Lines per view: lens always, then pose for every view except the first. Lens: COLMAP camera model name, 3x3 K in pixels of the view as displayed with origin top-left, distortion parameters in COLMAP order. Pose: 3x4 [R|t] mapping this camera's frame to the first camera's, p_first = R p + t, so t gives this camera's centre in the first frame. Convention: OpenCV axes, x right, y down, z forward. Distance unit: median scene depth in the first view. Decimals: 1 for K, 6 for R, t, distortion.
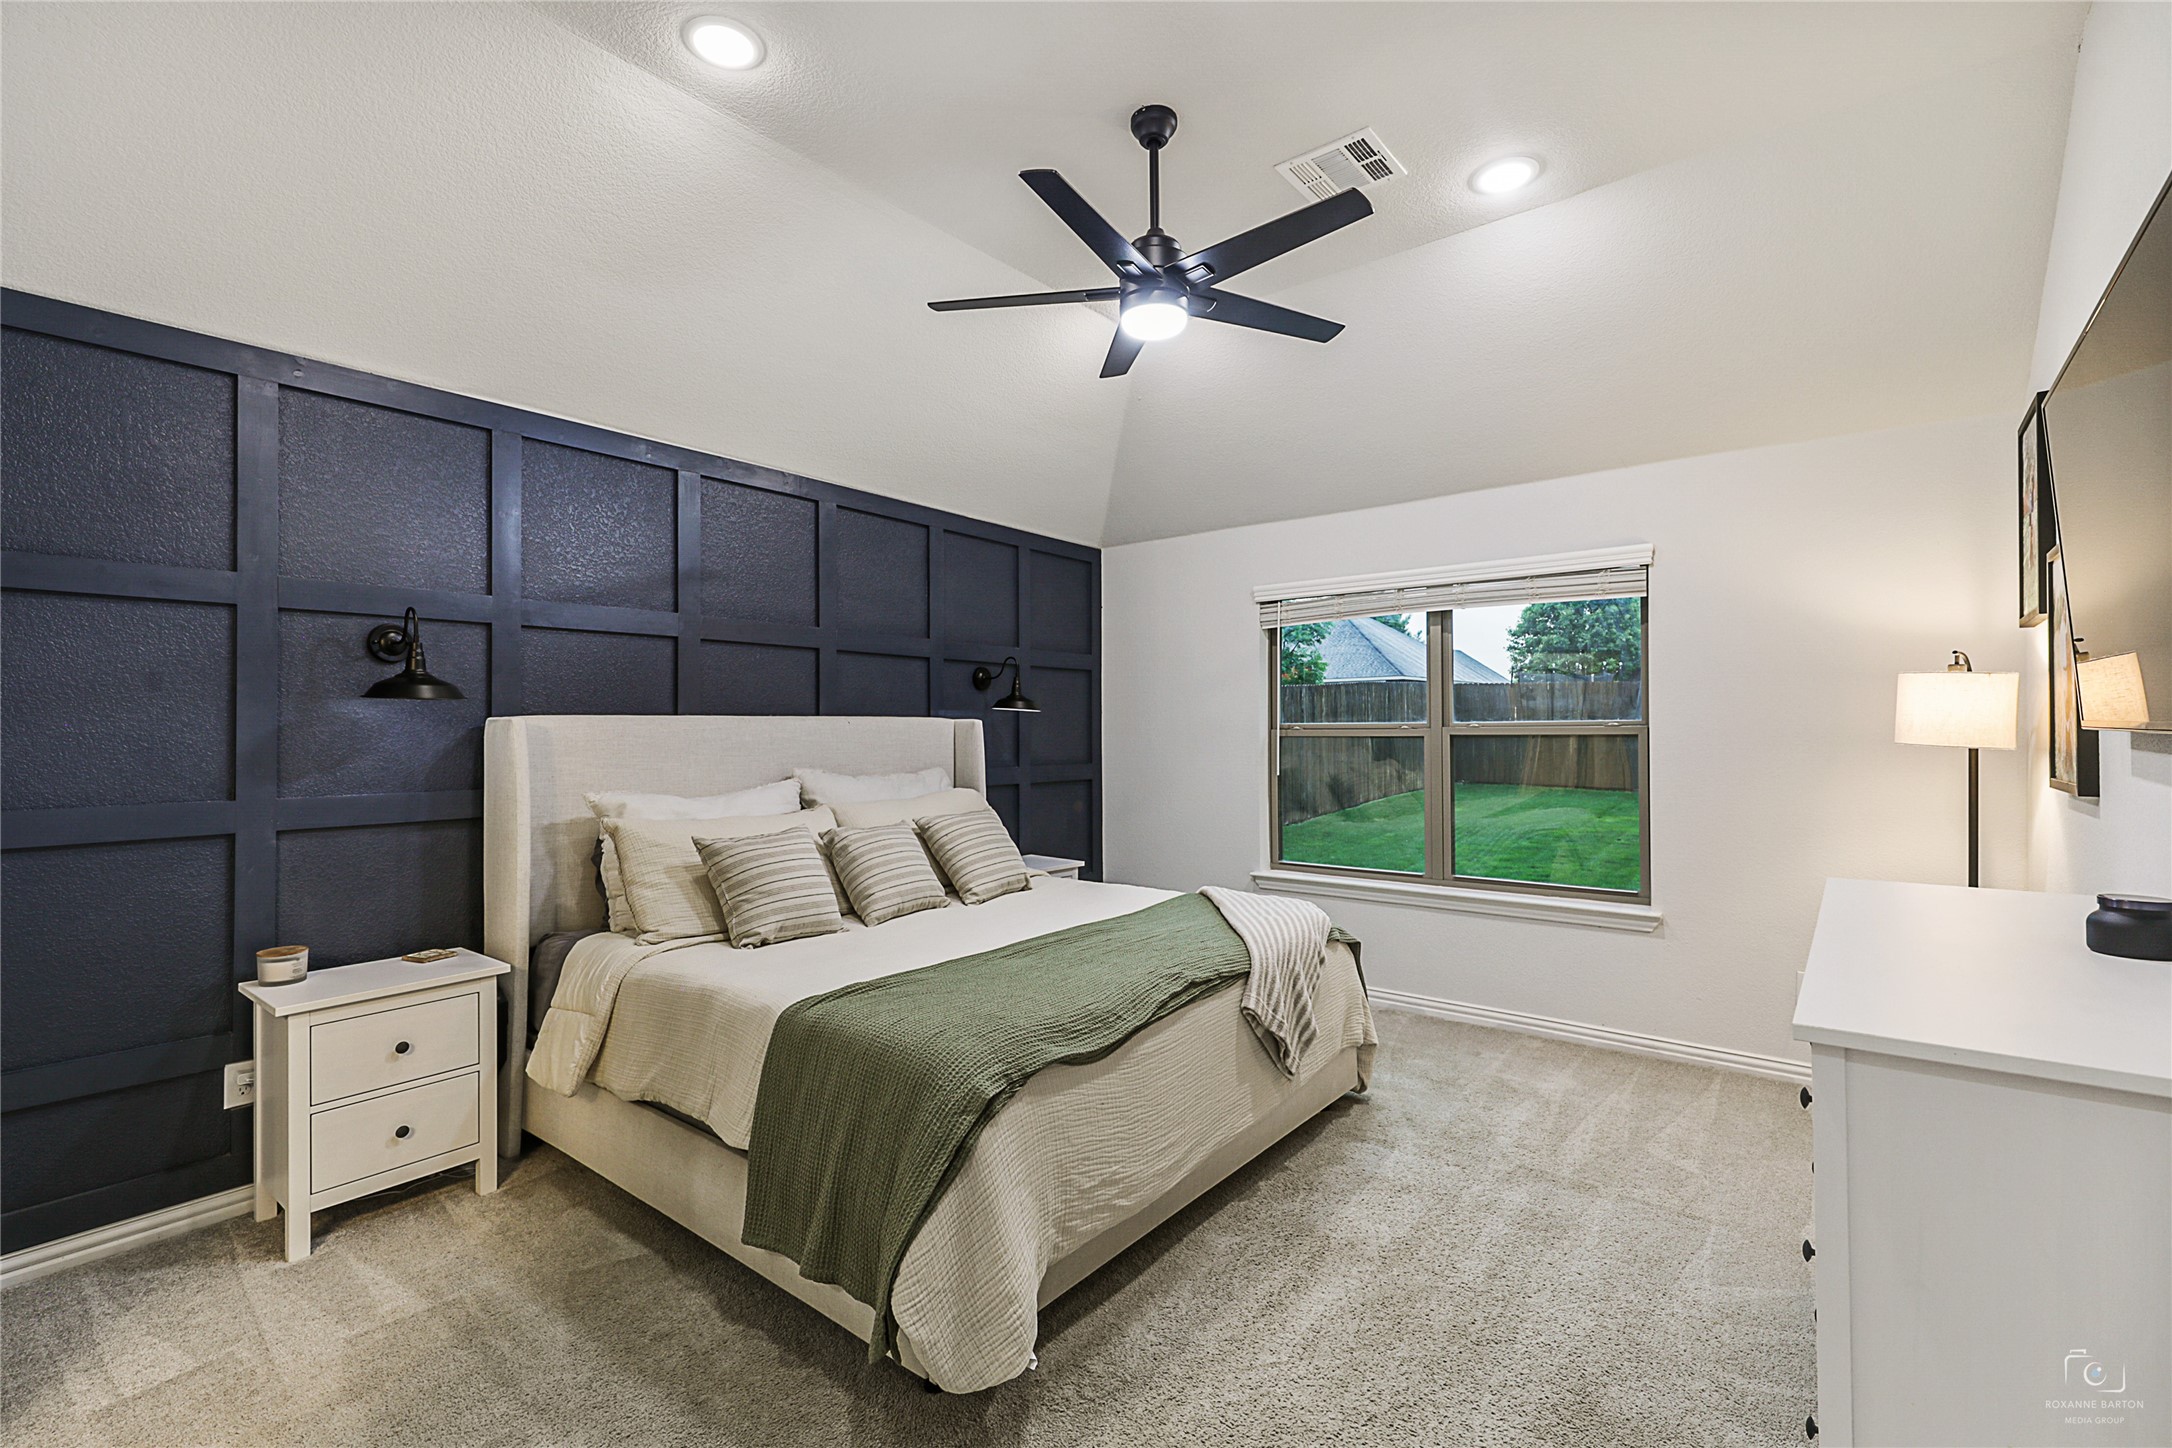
lens RADIAL K [[970.8, 0, 1081.5], [0, 970.8, 732.6], [0, 0, 1]] dist [-0.001074, -0.000245]
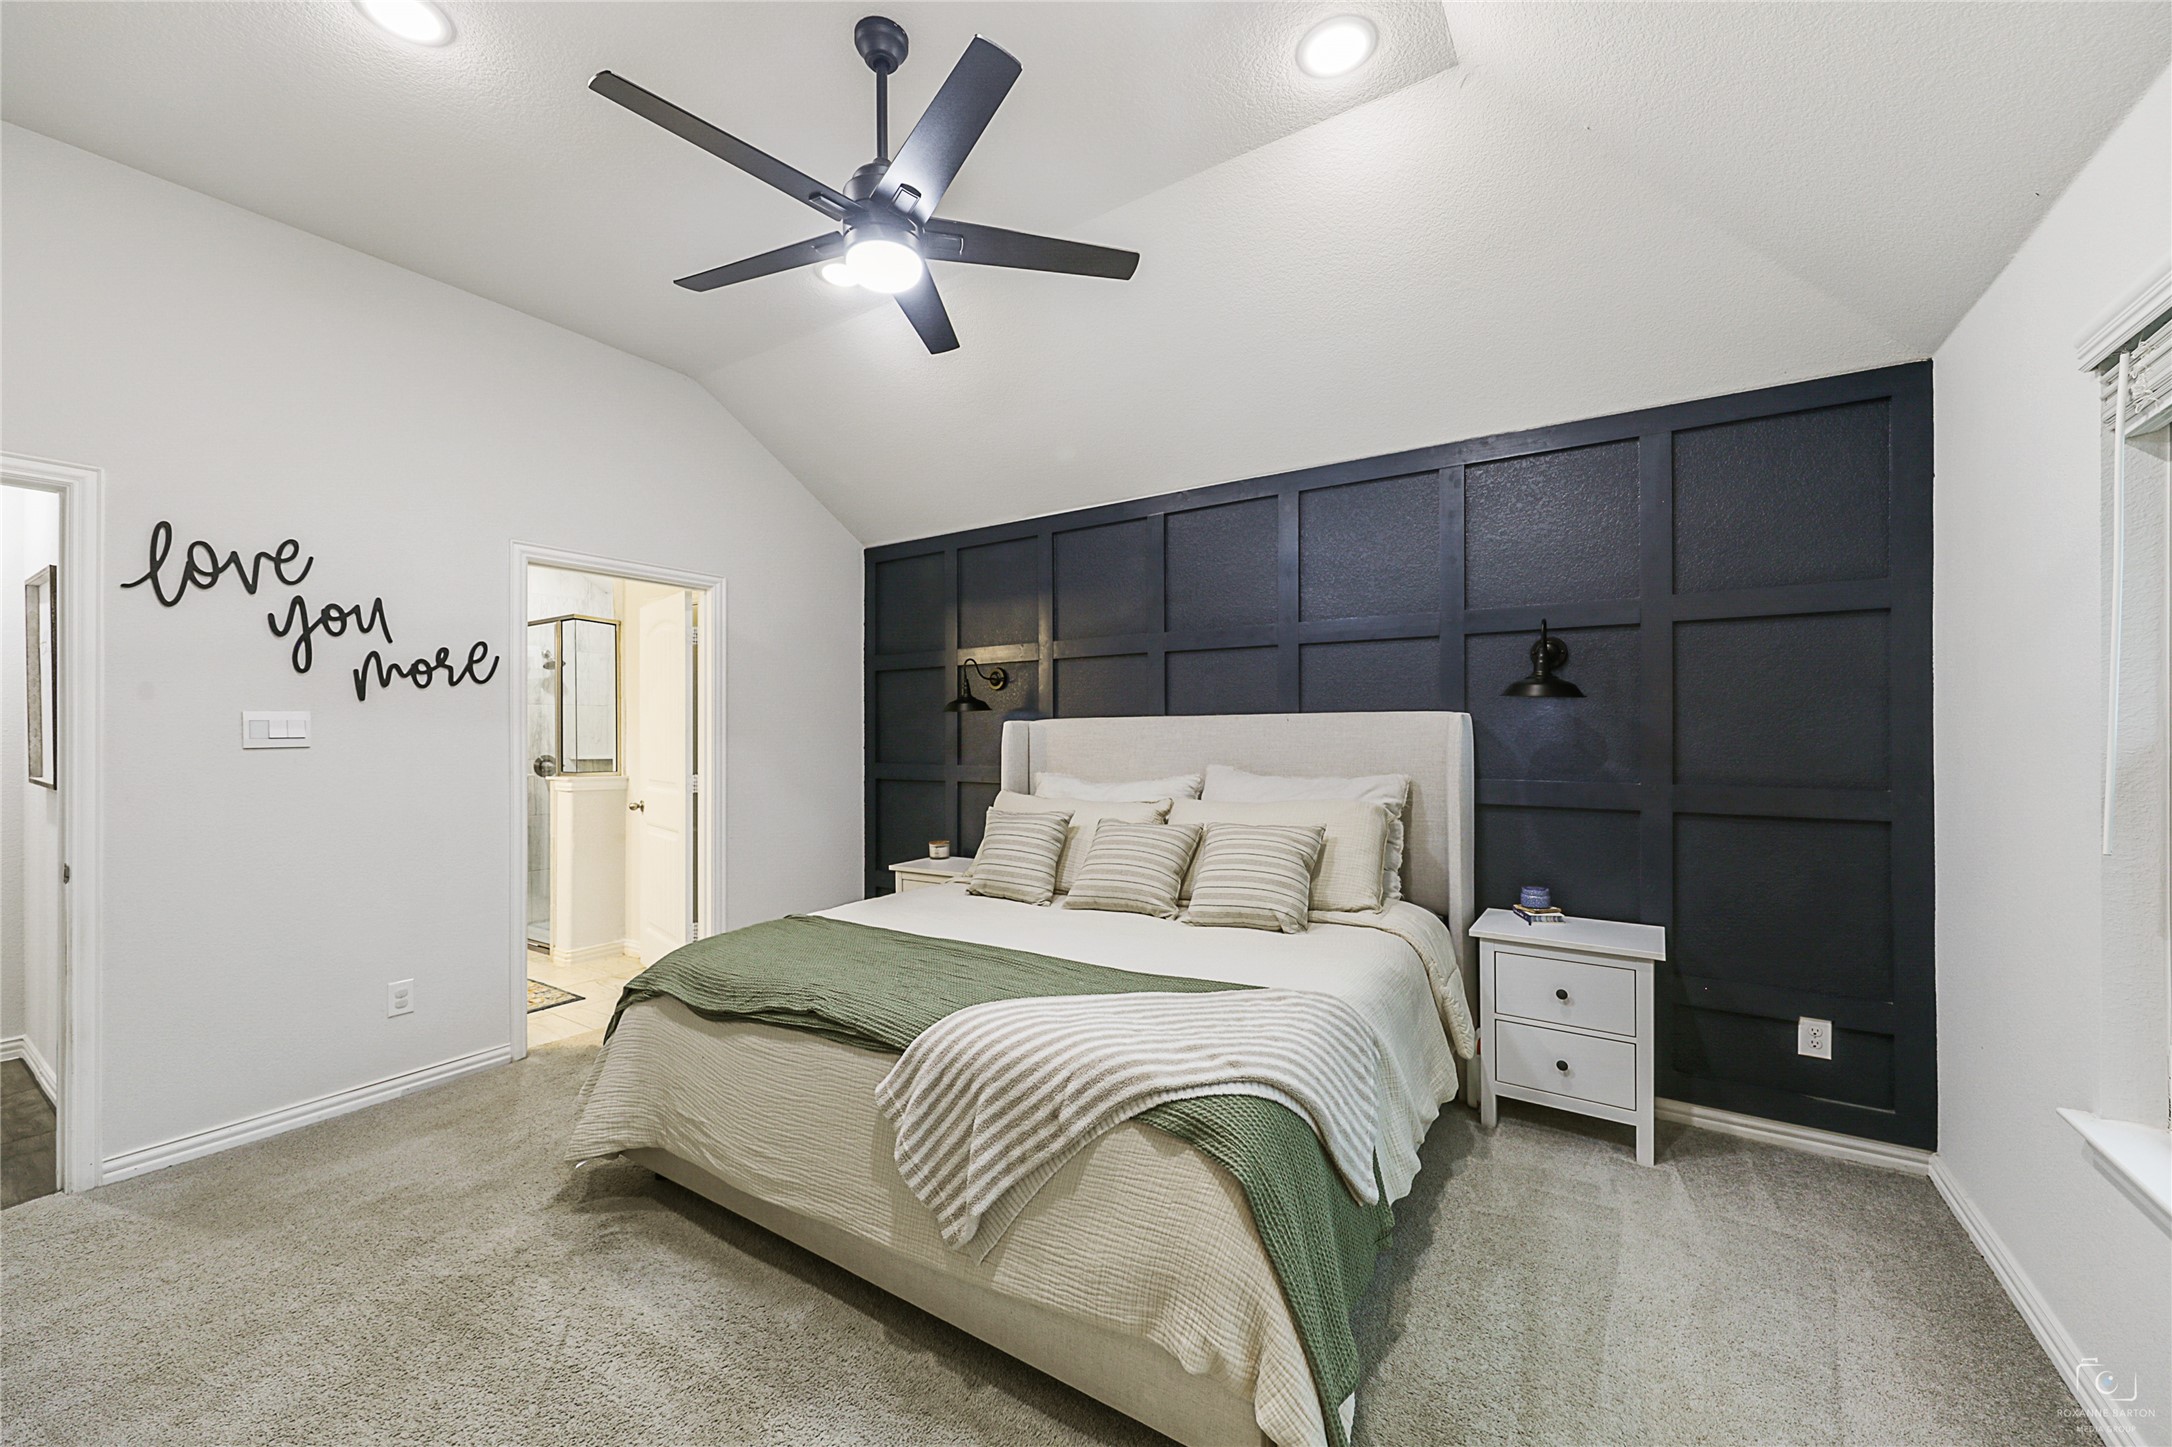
lens RADIAL K [[840.8, 0, 1079.2], [0, 840.8, 725.2], [0, 0, 1]] dist [0.004030, -0.003778]
pose [[0.086409, -0.002676, -0.996256, 0.778087], [0.006640, 0.999976, -0.002110, -0.005627], [0.996238, -0.006433, 0.086424, 1.000486]]
